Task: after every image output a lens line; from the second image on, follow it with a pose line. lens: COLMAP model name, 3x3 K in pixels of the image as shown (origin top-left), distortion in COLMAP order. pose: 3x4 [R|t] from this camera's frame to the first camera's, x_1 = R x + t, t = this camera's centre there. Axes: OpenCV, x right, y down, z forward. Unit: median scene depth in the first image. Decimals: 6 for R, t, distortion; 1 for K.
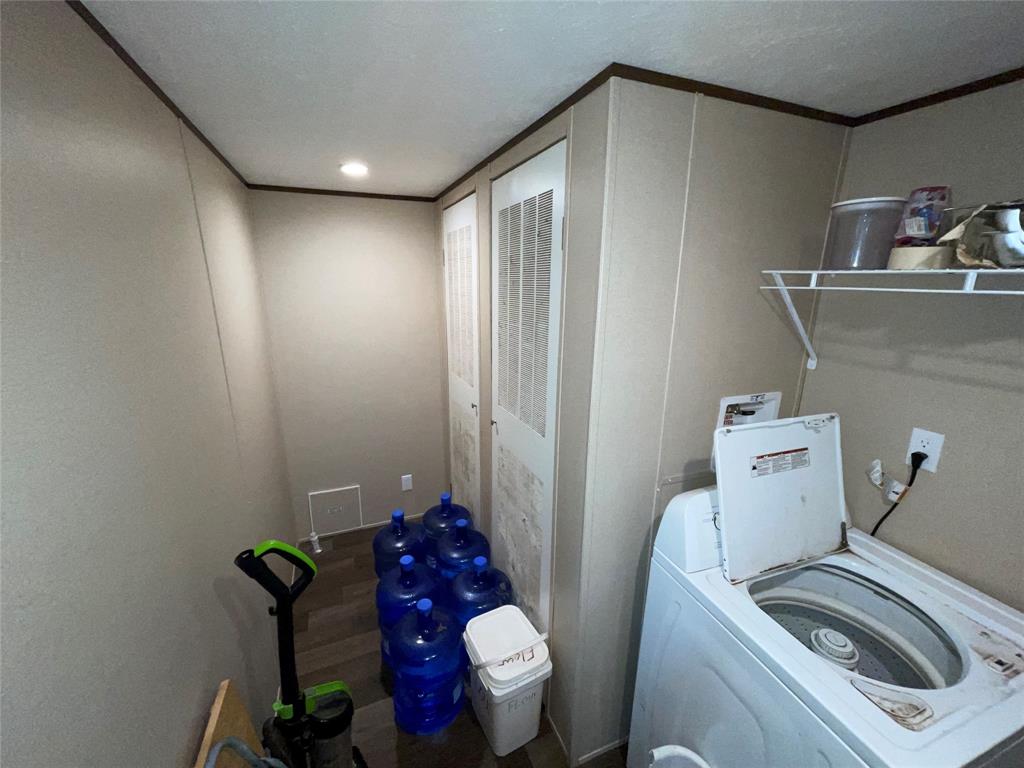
lens RADIAL K [[413.6, 0, 516.2], [0, 413.6, 384.7], [0, 0, 1]] dist [-0.001075, -0.001259]
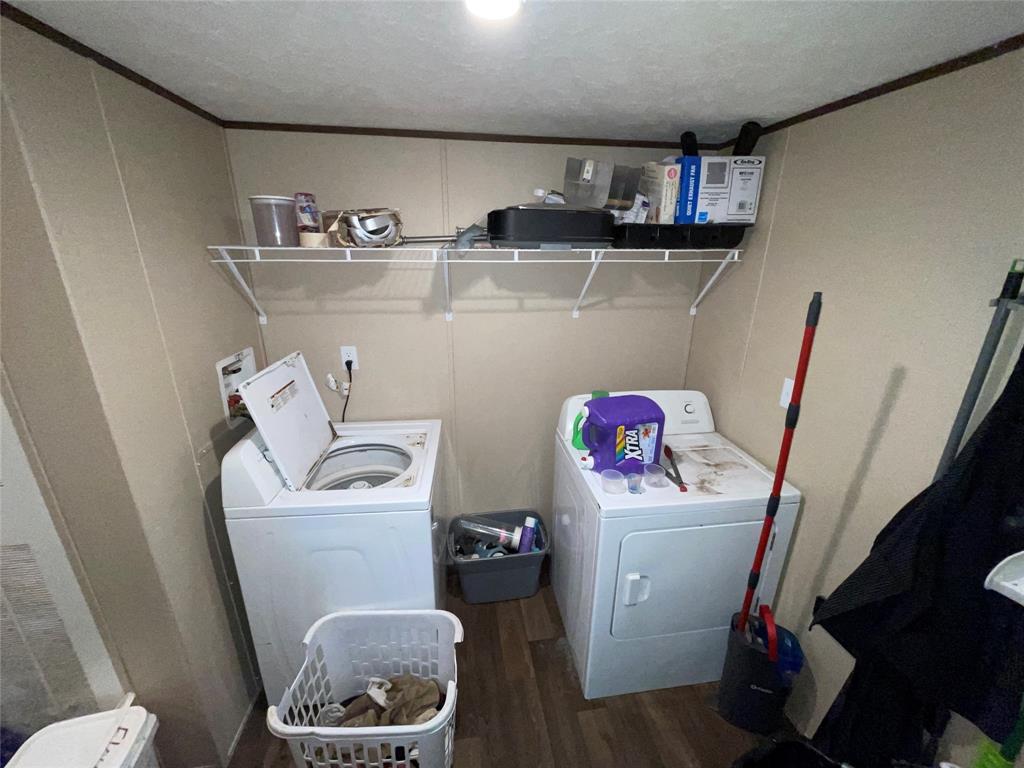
lens RADIAL K [[413.6, 0, 516.2], [0, 413.6, 384.7], [0, 0, 1]] dist [-0.001075, -0.001259]
pose [[0.234498, -0.314800, 0.919735, -0.382942], [0.234033, 0.936570, 0.260892, -0.015843], [-0.943525, 0.154069, 0.293297, -0.084578]]
